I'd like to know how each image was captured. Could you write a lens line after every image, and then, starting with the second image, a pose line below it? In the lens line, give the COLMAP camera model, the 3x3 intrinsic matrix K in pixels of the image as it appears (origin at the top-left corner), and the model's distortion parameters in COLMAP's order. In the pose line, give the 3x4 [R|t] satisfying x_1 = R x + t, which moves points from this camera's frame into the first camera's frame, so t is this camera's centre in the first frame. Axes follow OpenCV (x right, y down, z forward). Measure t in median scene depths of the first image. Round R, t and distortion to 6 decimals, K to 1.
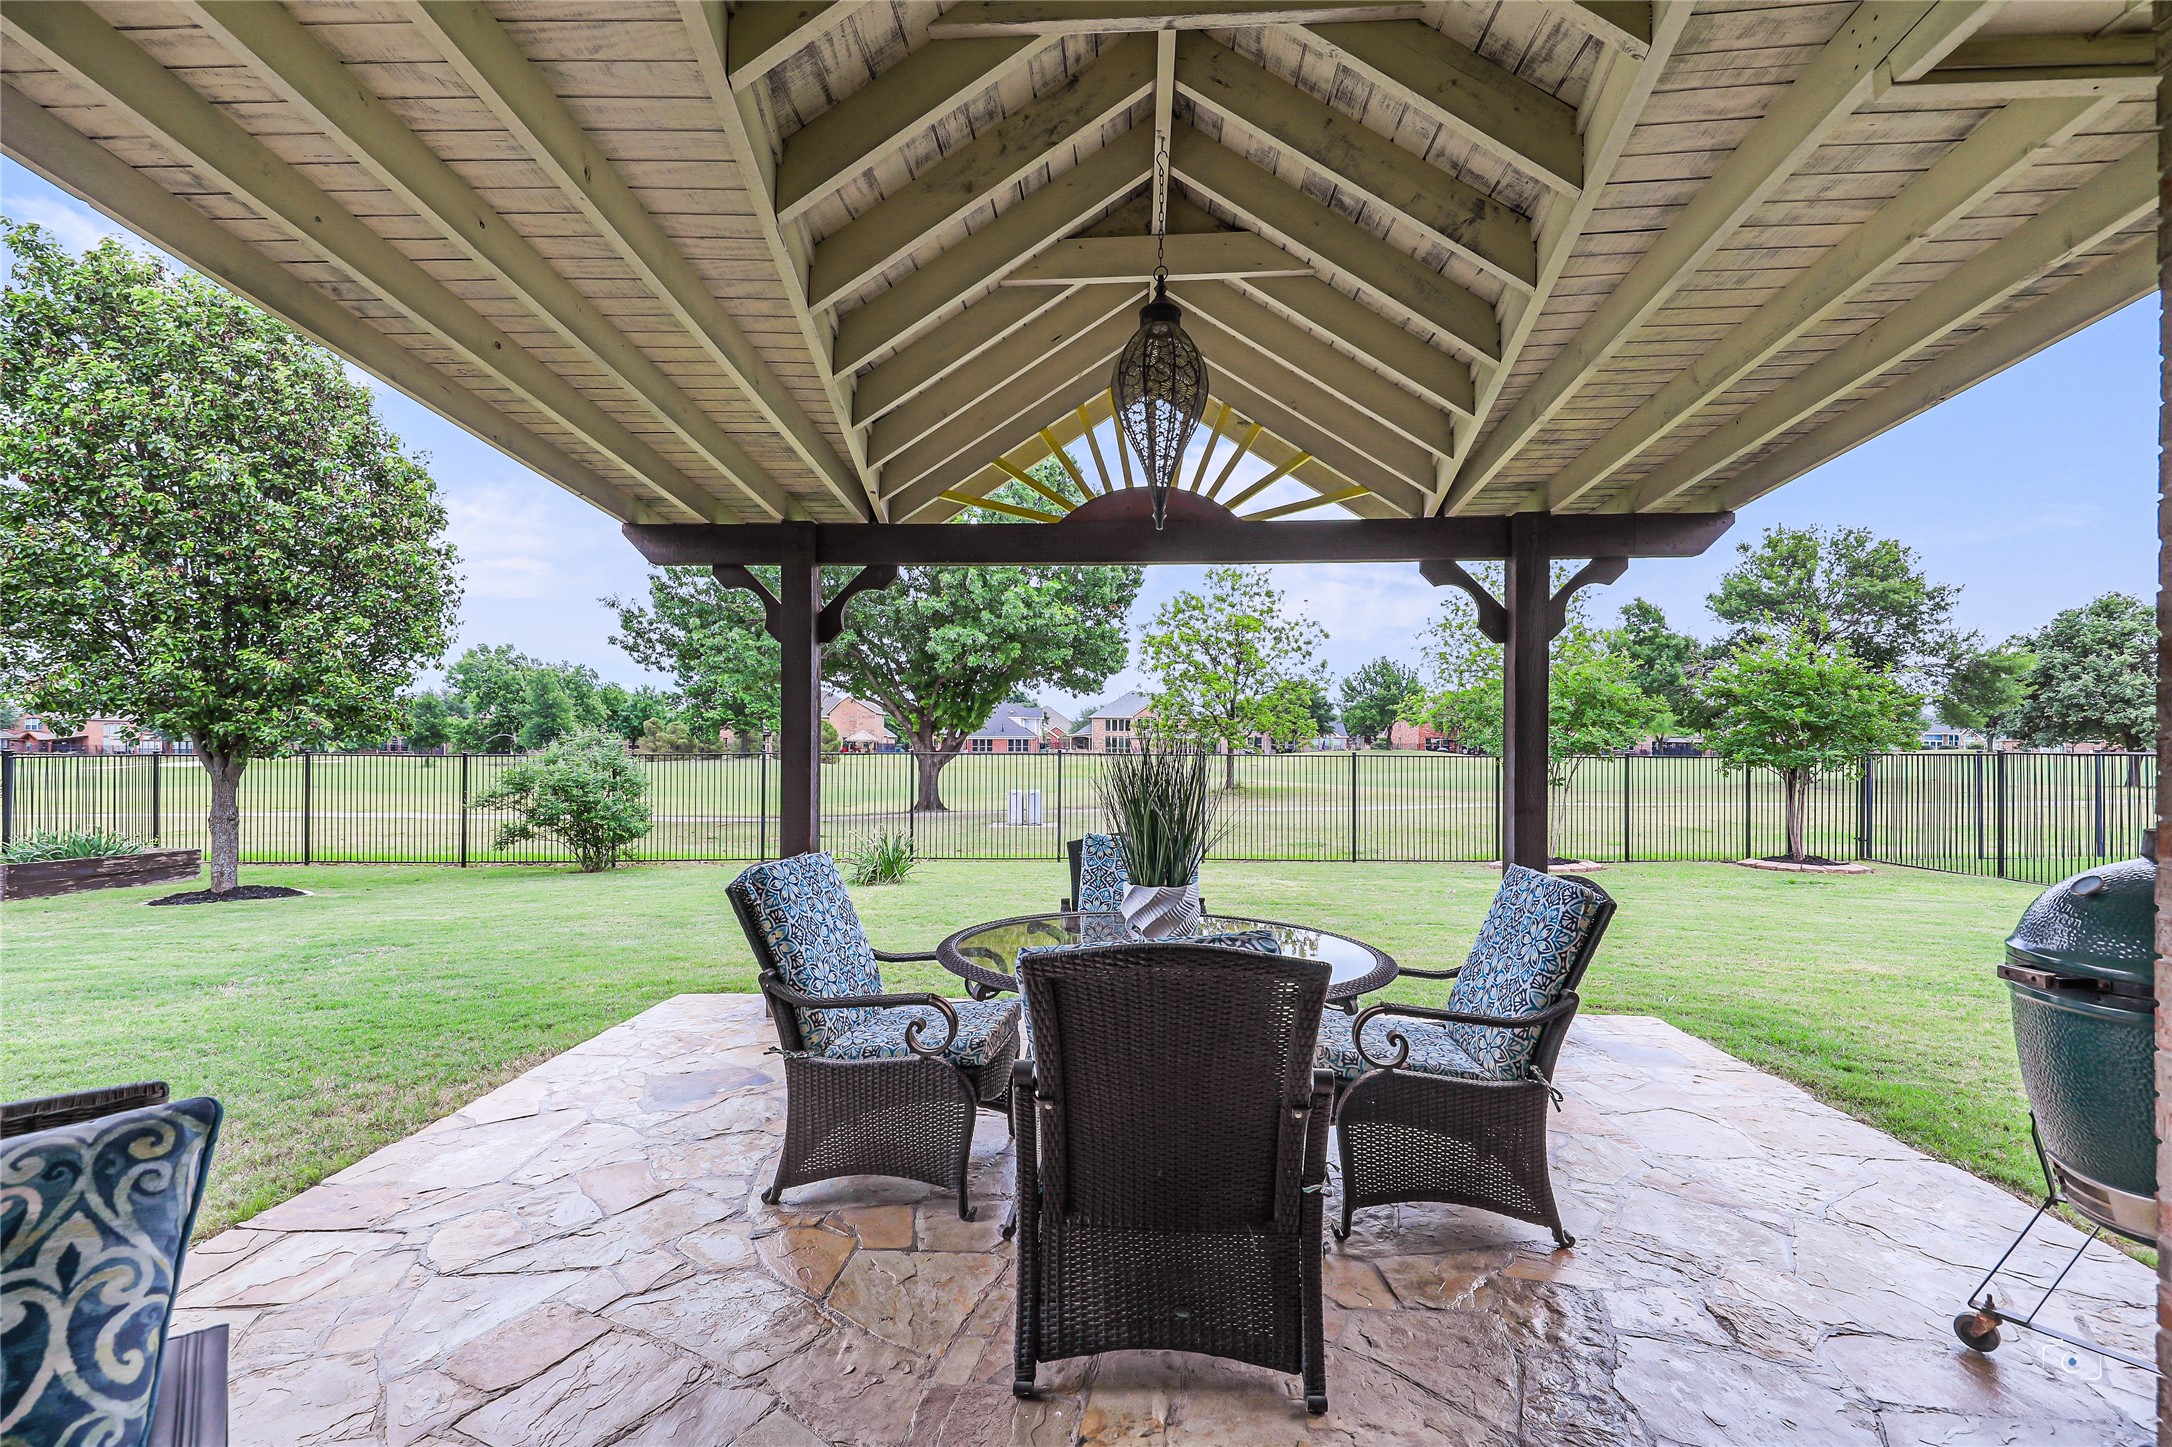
lens RADIAL K [[970.8, 0, 1087.0], [0, 970.8, 730.3], [0, 0, 1]] dist [0.018975, -0.009652]
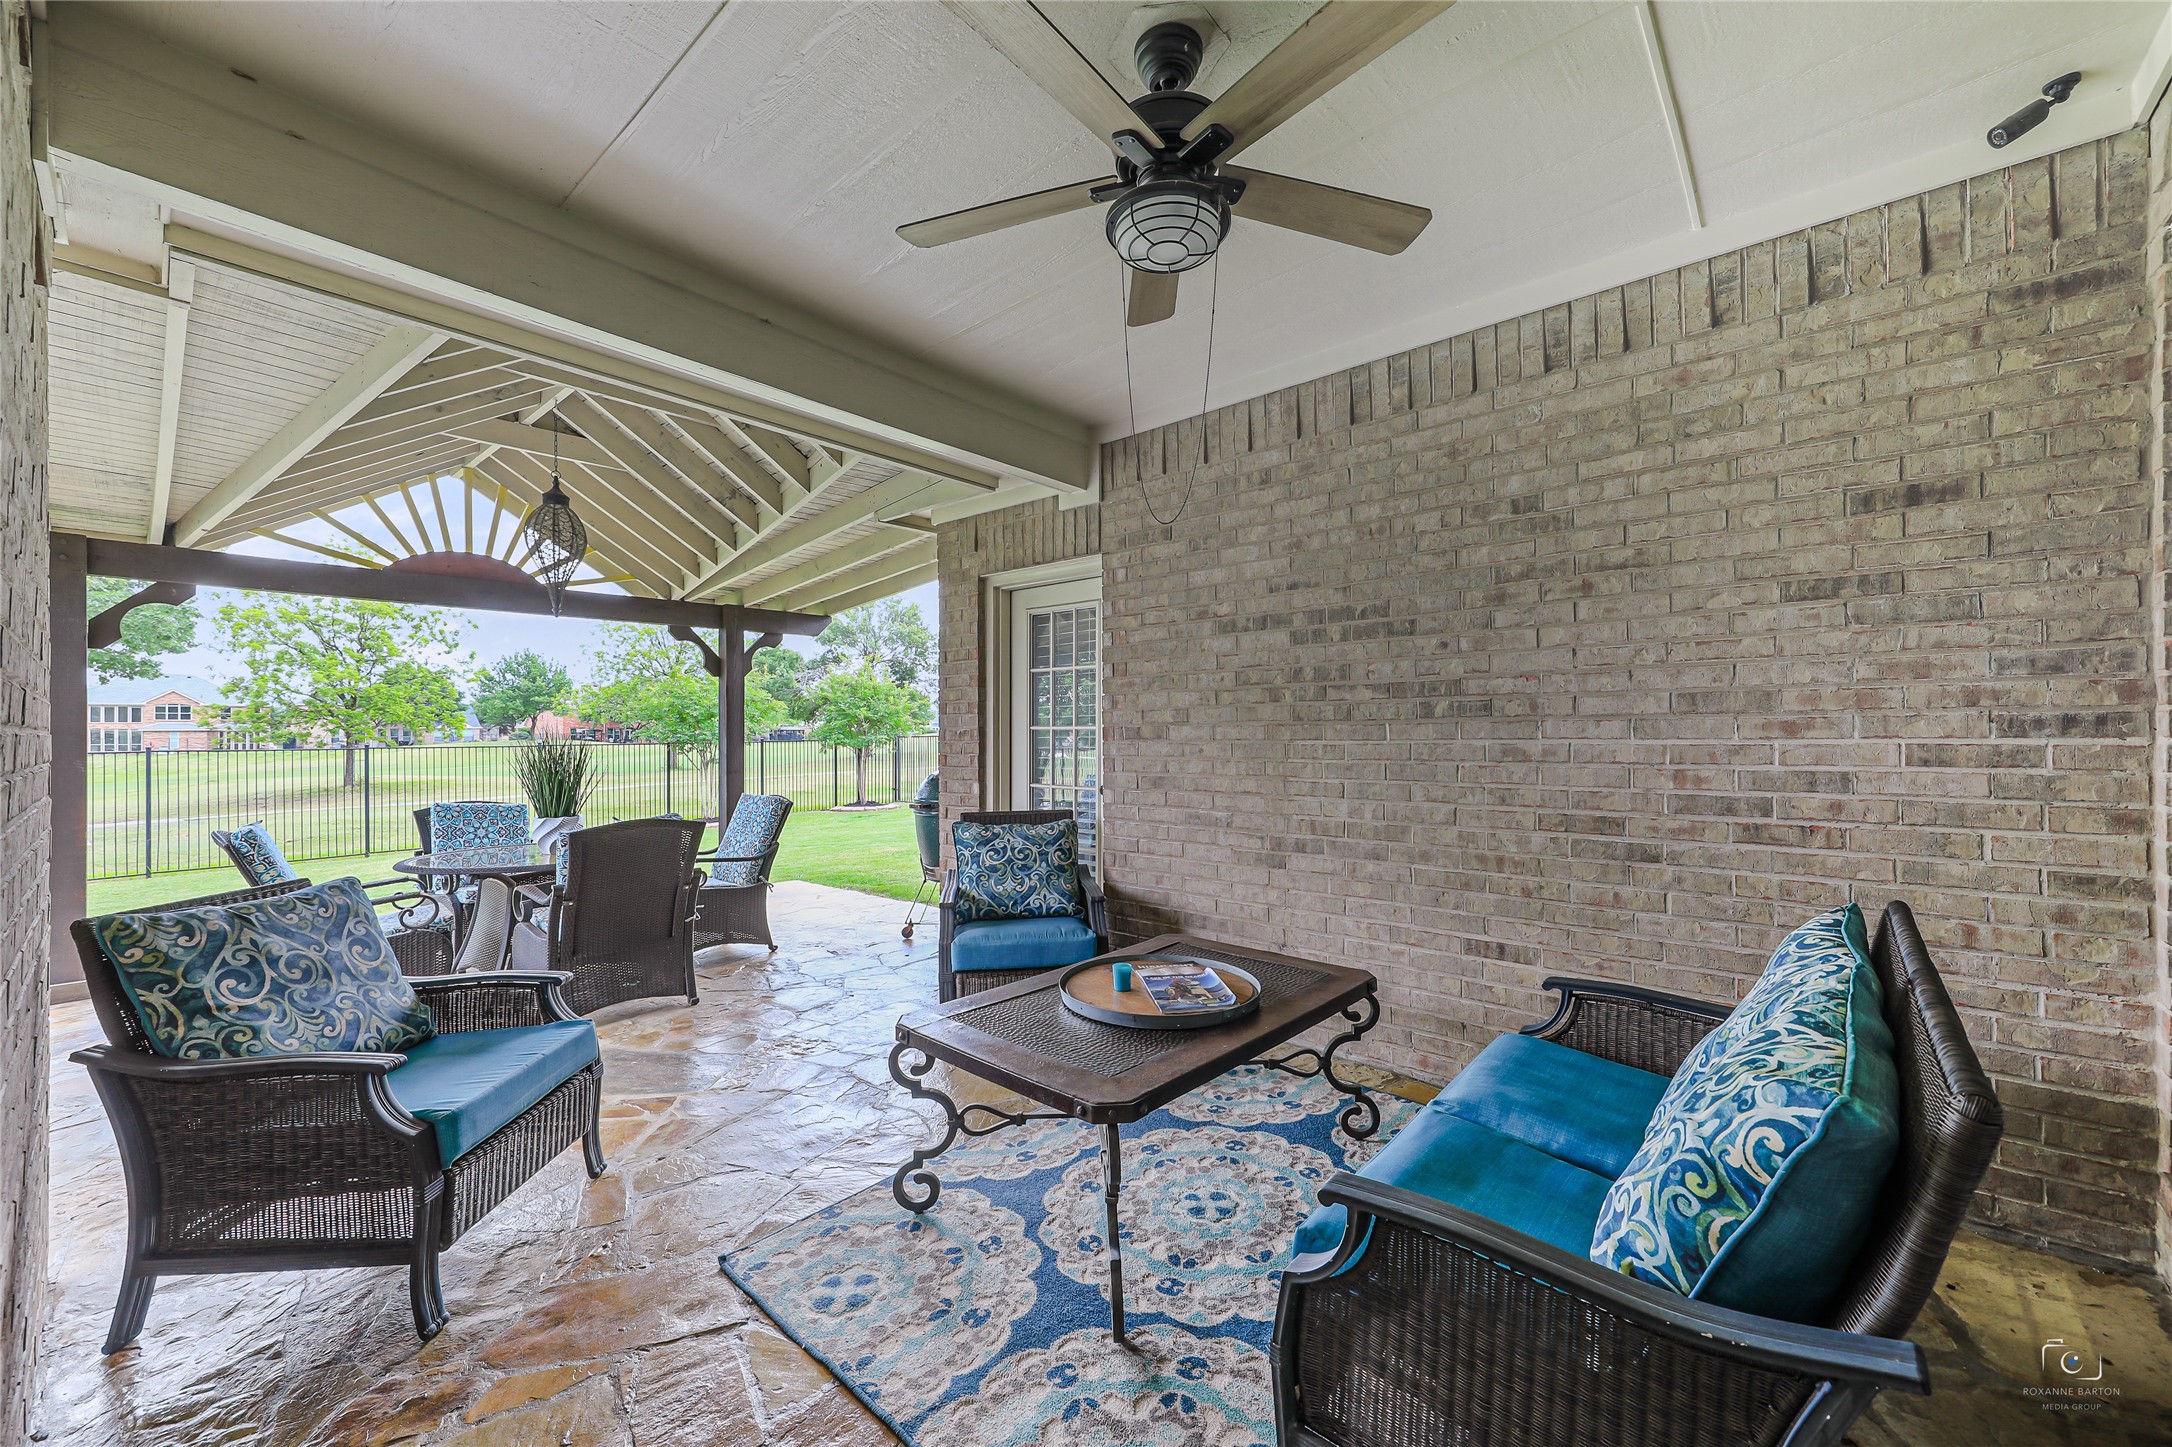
lens RADIAL K [[851.5, 0, 1078.1], [0, 851.5, 730.2], [0, 0, 1]] dist [0.009225, -0.000268]
pose [[0.641867, -0.009835, 0.766753, -0.290949], [0.000980, 0.999927, 0.012006, -0.010917], [-0.766815, -0.006955, 0.641830, -0.416724]]
